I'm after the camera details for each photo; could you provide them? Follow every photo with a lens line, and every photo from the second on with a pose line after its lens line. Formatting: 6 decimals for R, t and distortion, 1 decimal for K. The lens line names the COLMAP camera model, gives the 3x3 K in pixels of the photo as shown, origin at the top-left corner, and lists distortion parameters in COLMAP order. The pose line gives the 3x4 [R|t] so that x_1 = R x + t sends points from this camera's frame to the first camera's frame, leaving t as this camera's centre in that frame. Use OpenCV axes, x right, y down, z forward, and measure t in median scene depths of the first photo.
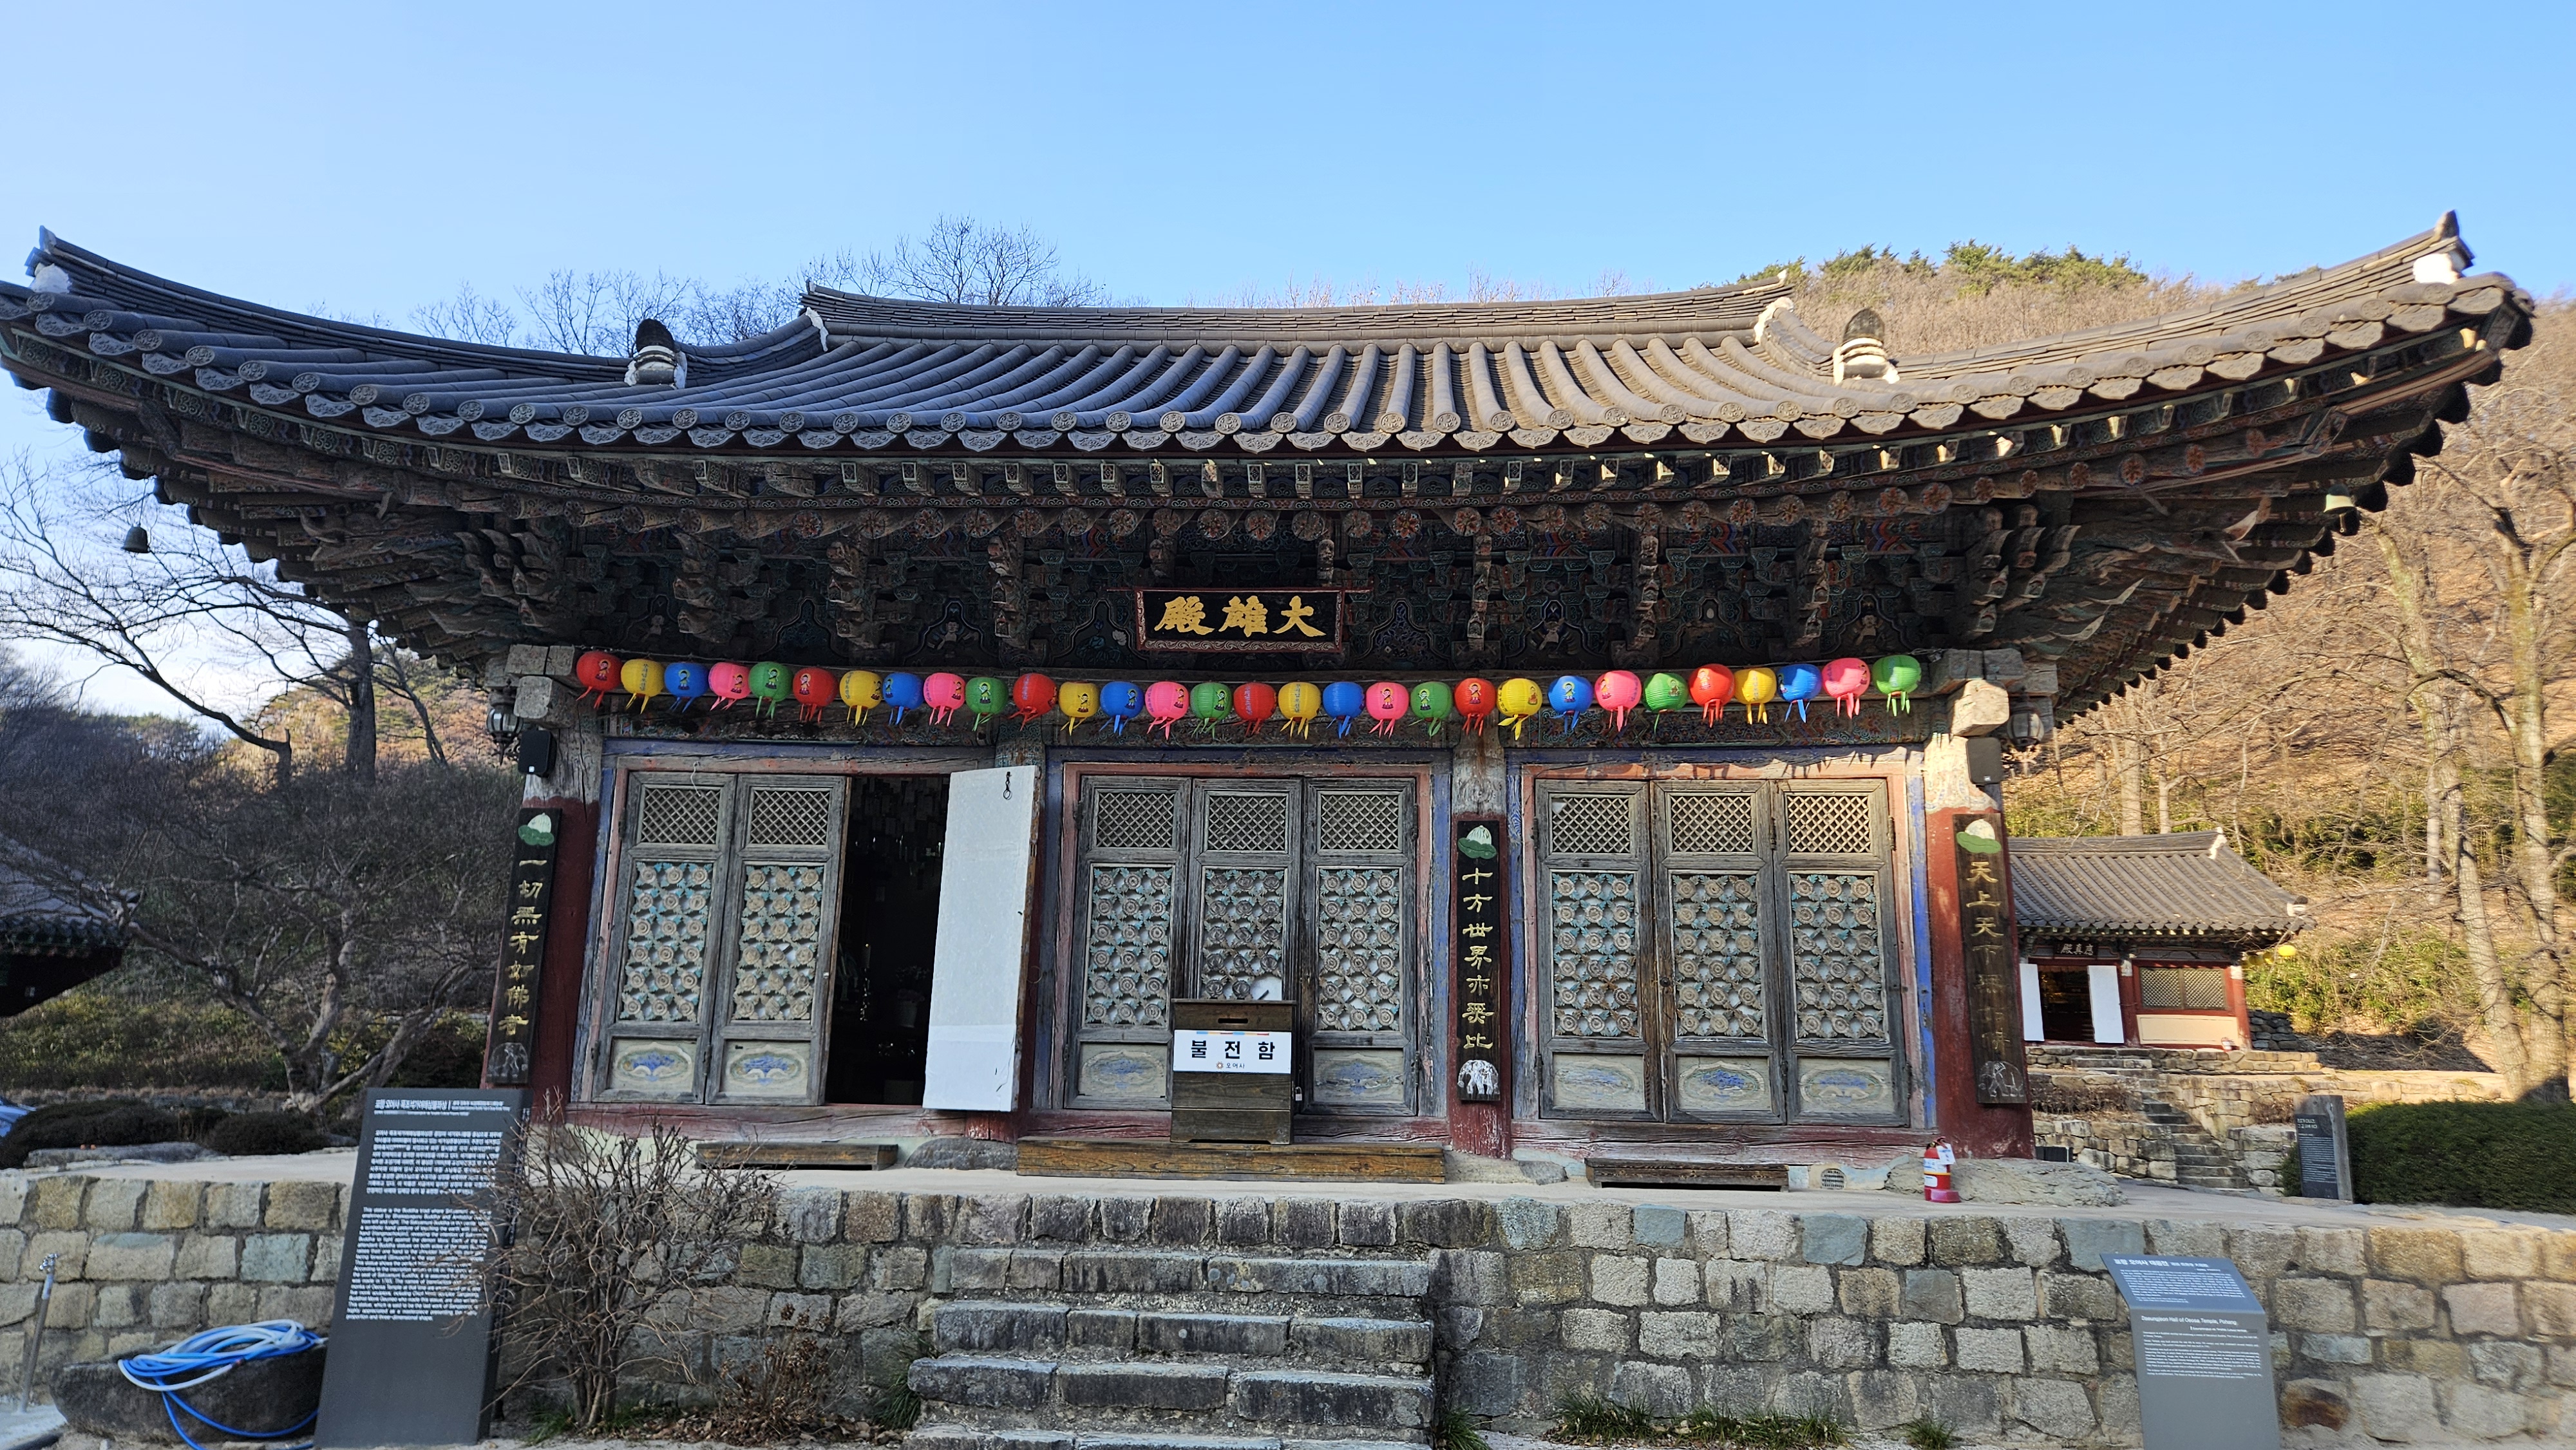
lens RADIAL K [[1755.6, 0, 1249.6], [0, 1755.6, 735.6], [0, 0, 1]] dist [0.088321, -0.038196]
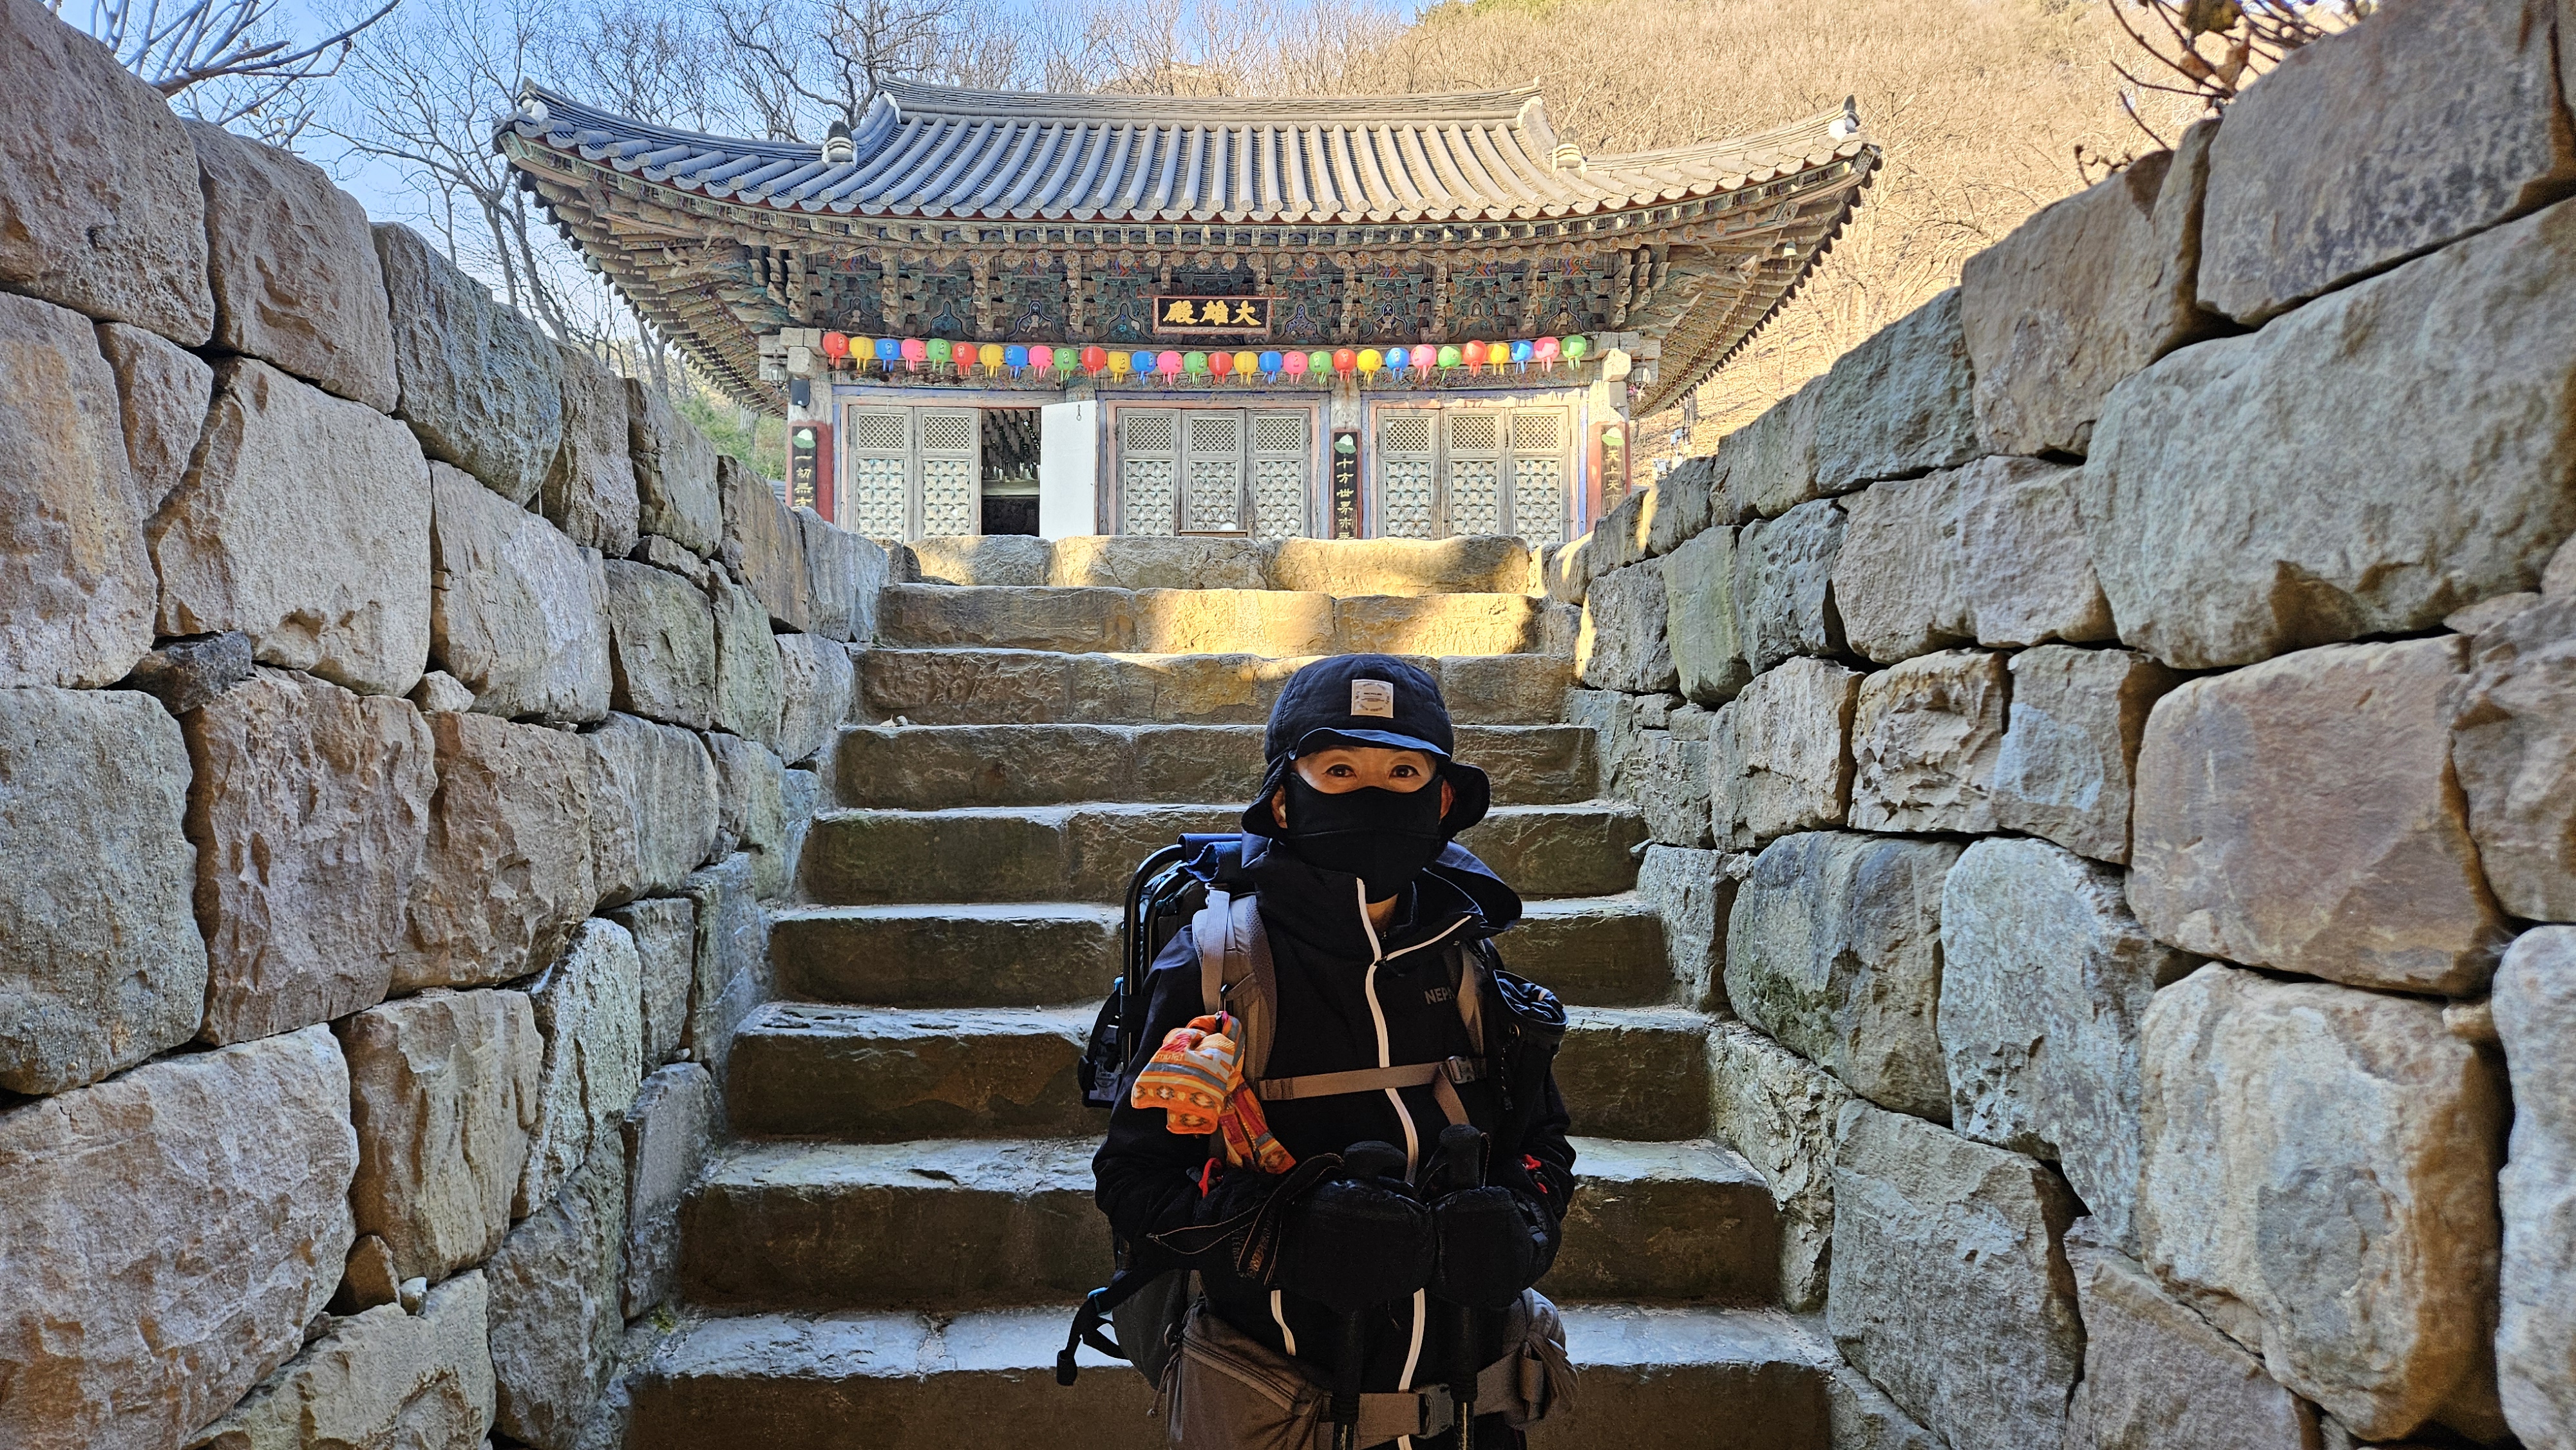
lens RADIAL K [[1755.6, 0, 1249.6], [0, 1755.6, 735.6], [0, 0, 1]] dist [0.088321, -0.038196]
pose [[0.994977, -0.021083, 0.097863, -0.152053], [0.004065, 0.985274, 0.170932, 0.047541], [-0.100026, -0.169676, 0.980411, -0.813321]]
